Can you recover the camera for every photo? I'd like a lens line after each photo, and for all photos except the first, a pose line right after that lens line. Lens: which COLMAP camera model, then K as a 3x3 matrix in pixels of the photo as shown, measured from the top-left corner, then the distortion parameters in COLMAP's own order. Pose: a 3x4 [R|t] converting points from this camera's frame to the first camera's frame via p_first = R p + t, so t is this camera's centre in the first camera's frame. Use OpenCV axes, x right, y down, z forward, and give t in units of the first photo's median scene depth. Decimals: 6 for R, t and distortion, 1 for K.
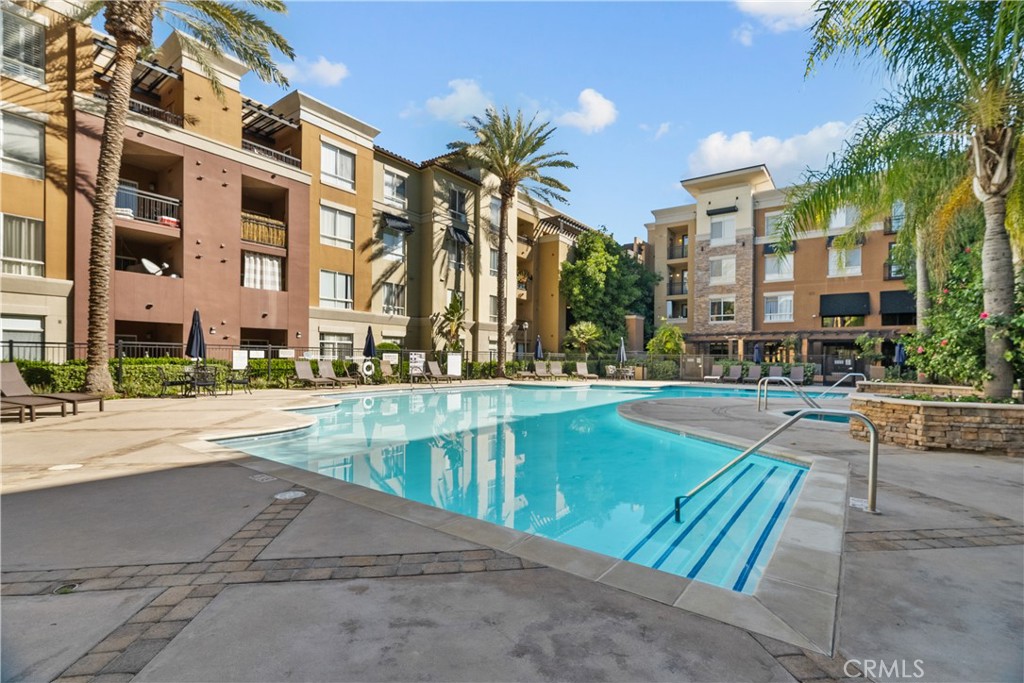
lens RADIAL K [[470.6, 0, 518.6], [0, 470.6, 339.0], [0, 0, 1]] dist [-0.013552, 0.005852]
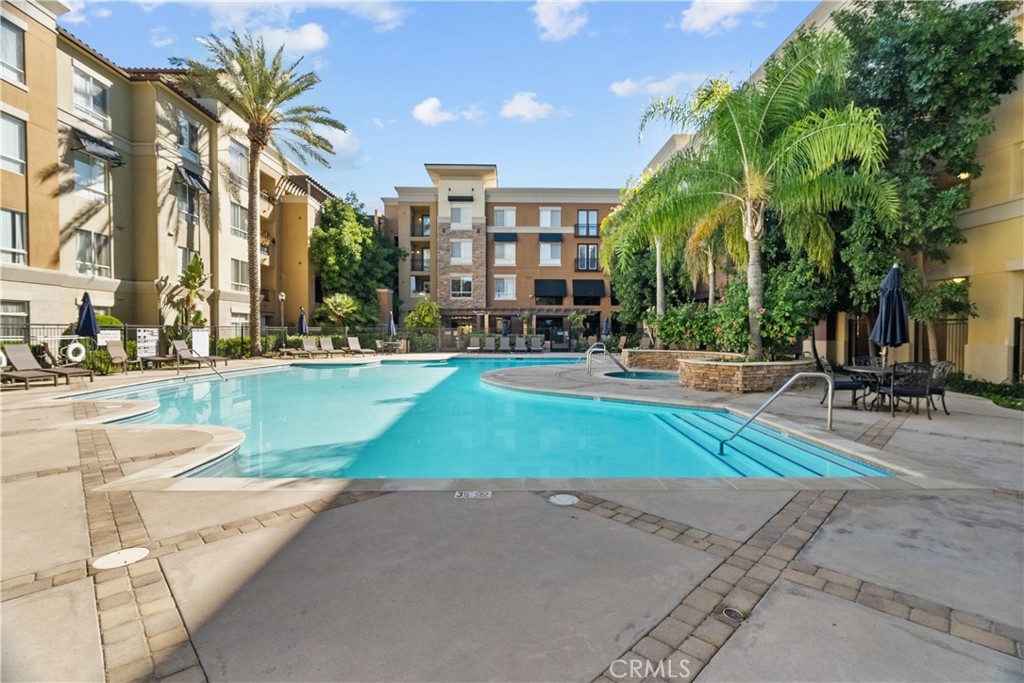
lens RADIAL K [[465.2, 0, 512.6], [0, 465.2, 318.8], [0, 0, 1]] dist [-0.014674, 0.007440]
pose [[0.796481, 0.004650, 0.604645, -0.166688], [-0.017157, 0.999742, 0.014912, -0.006889], [-0.604420, -0.022251, 0.796355, 0.046511]]
